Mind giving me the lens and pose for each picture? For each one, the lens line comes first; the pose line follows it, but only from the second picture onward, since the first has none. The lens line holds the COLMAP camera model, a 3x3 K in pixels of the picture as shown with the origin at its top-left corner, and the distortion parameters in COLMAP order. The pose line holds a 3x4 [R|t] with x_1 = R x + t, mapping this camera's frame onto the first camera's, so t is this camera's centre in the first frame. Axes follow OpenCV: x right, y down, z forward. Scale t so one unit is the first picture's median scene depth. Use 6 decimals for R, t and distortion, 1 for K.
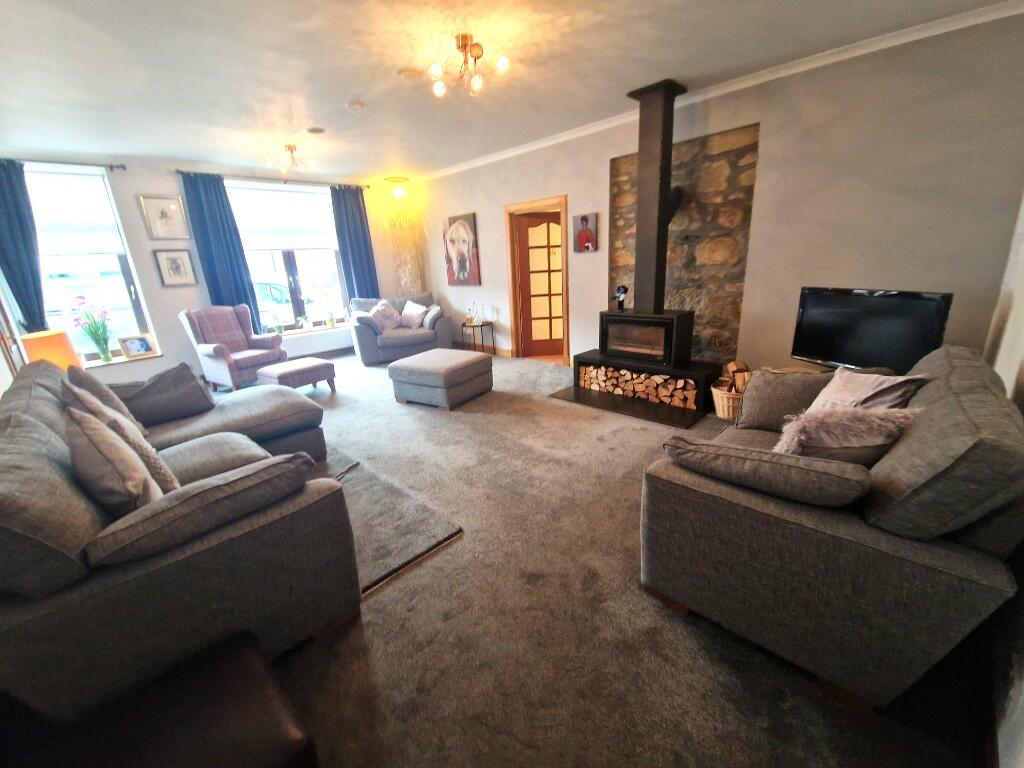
lens RADIAL K [[414.8, 0, 508.0], [0, 414.8, 384.2], [0, 0, 1]] dist [-0.001163, 0.000172]
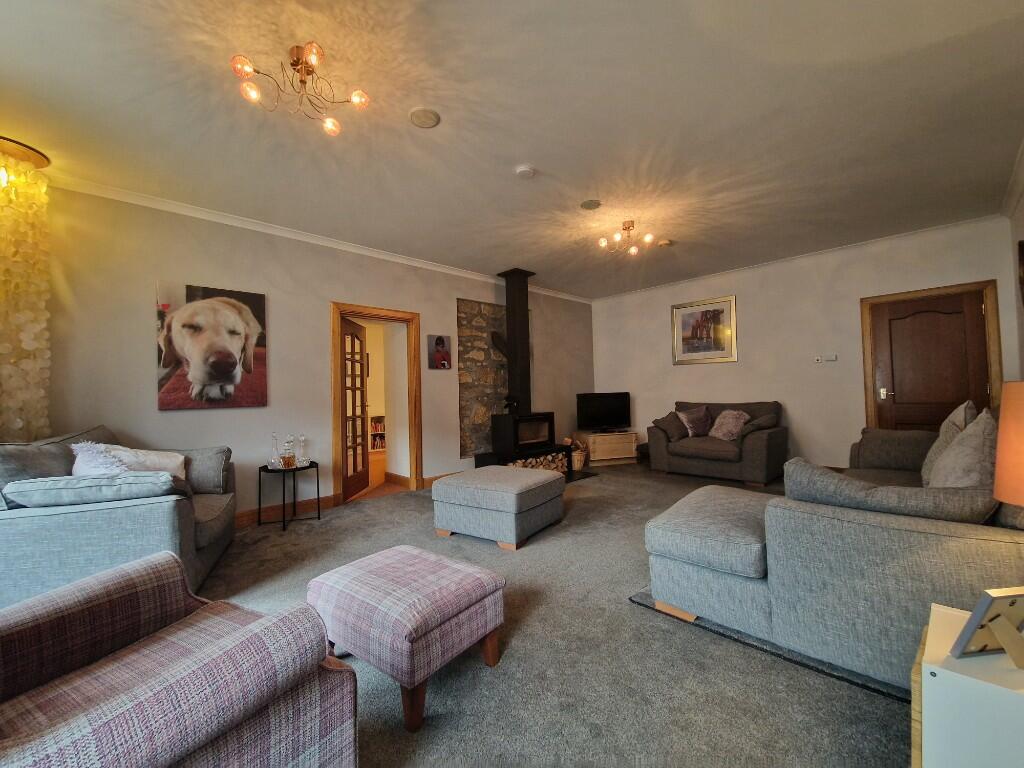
lens RADIAL K [[414.8, 0, 508.7], [0, 414.8, 384.0], [0, 0, 1]] dist [-0.001163, 0.000172]
pose [[0.029691, 0.073910, 0.996823, -0.667929], [0.309460, 0.947585, -0.079477, -0.112870], [-0.950449, 0.310837, 0.005263, 0.657413]]
